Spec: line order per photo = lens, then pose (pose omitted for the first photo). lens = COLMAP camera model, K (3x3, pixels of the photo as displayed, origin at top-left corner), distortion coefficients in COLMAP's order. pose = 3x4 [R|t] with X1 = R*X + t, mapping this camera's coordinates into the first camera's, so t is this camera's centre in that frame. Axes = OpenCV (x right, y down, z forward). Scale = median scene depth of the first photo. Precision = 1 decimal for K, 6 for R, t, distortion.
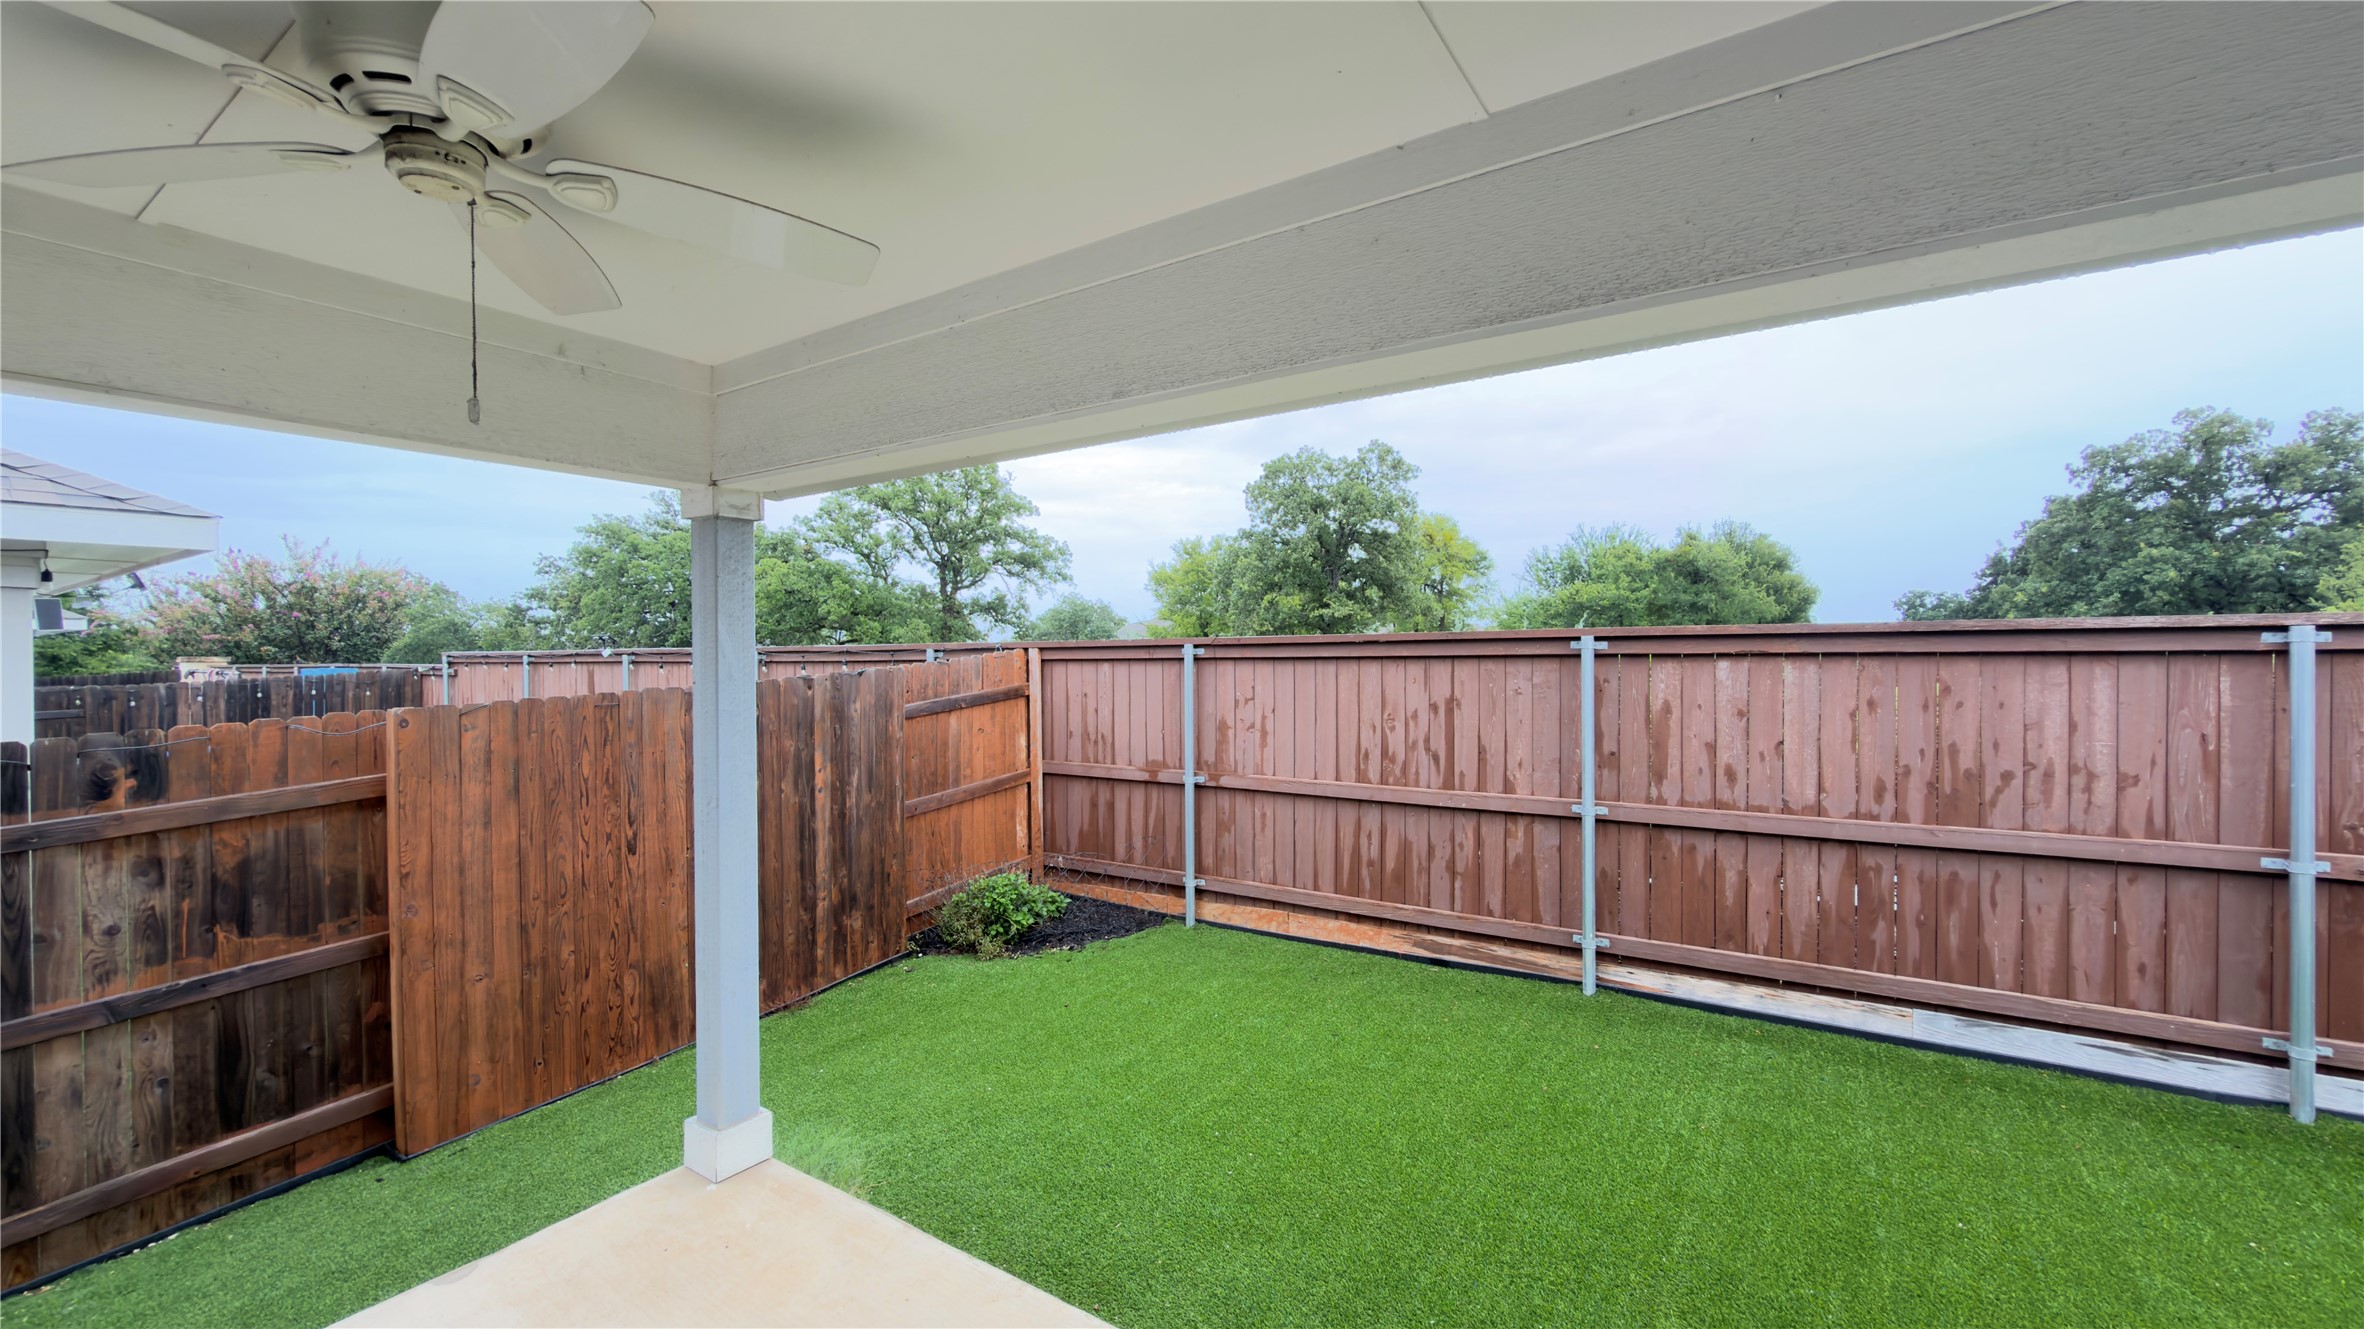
lens RADIAL K [[938.7, 0, 1181.5], [0, 938.7, 671.2], [0, 0, 1]] dist [-0.001017, 0.000335]
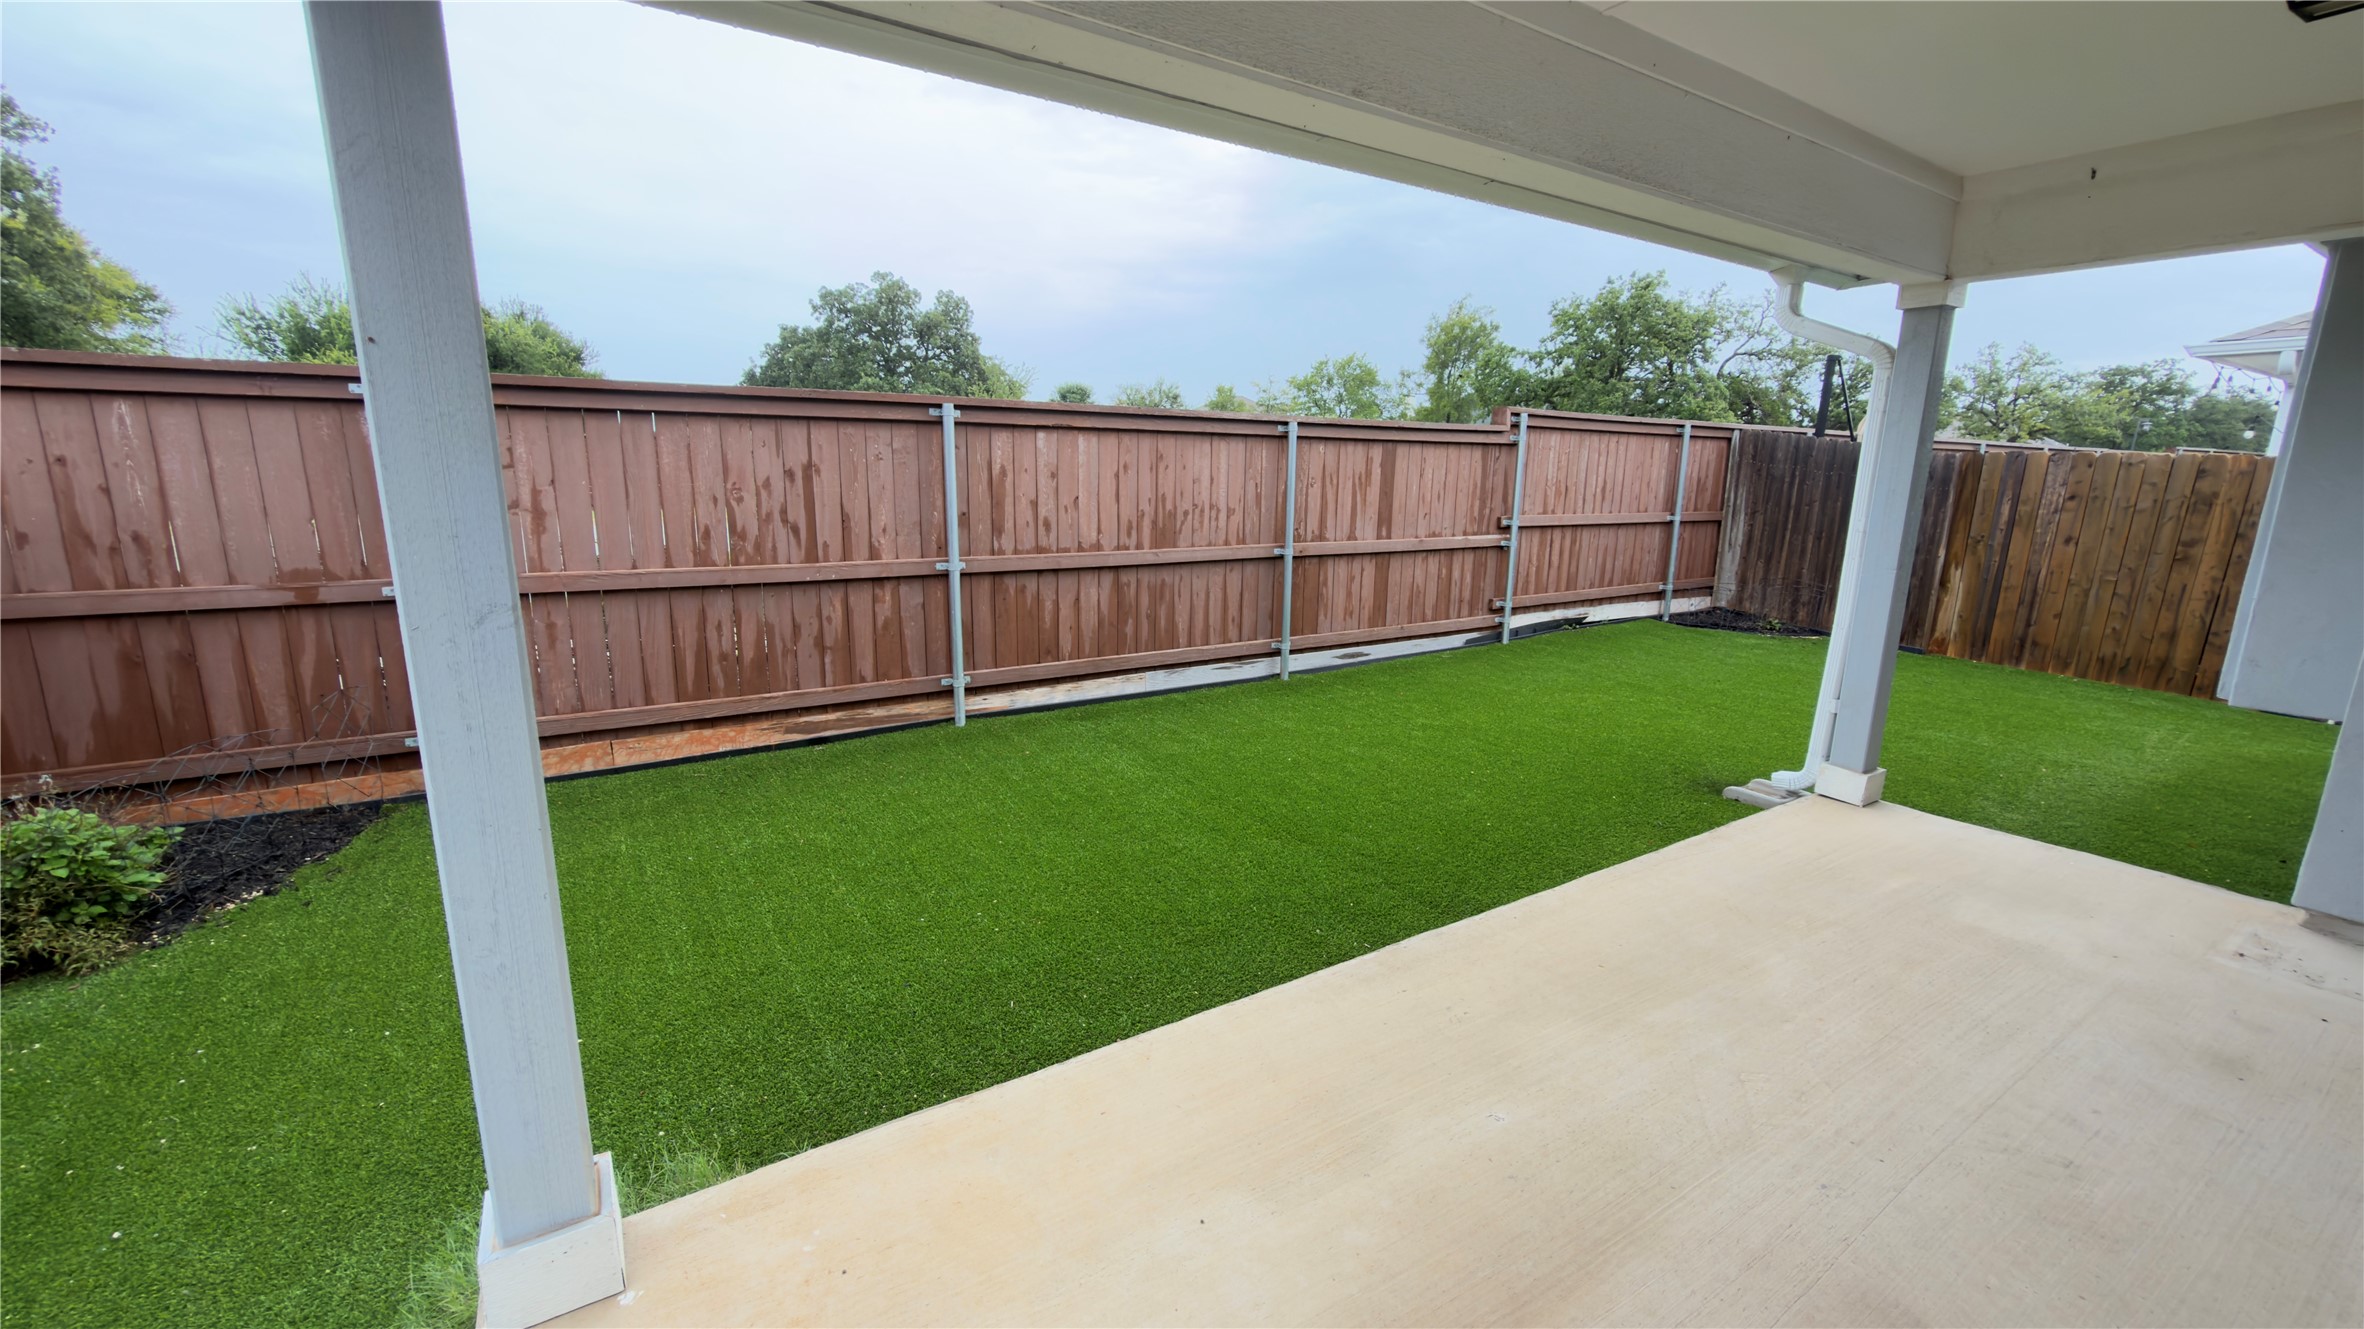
lens RADIAL K [[938.7, 0, 1172.6], [0, 938.7, 672.8], [0, 0, 1]] dist [-0.001017, 0.000335]
pose [[0.399682, -0.184152, 0.897966, -0.494522], [-0.006186, 0.979048, 0.203534, 0.044490], [-0.916633, -0.086904, 0.390169, 0.320444]]
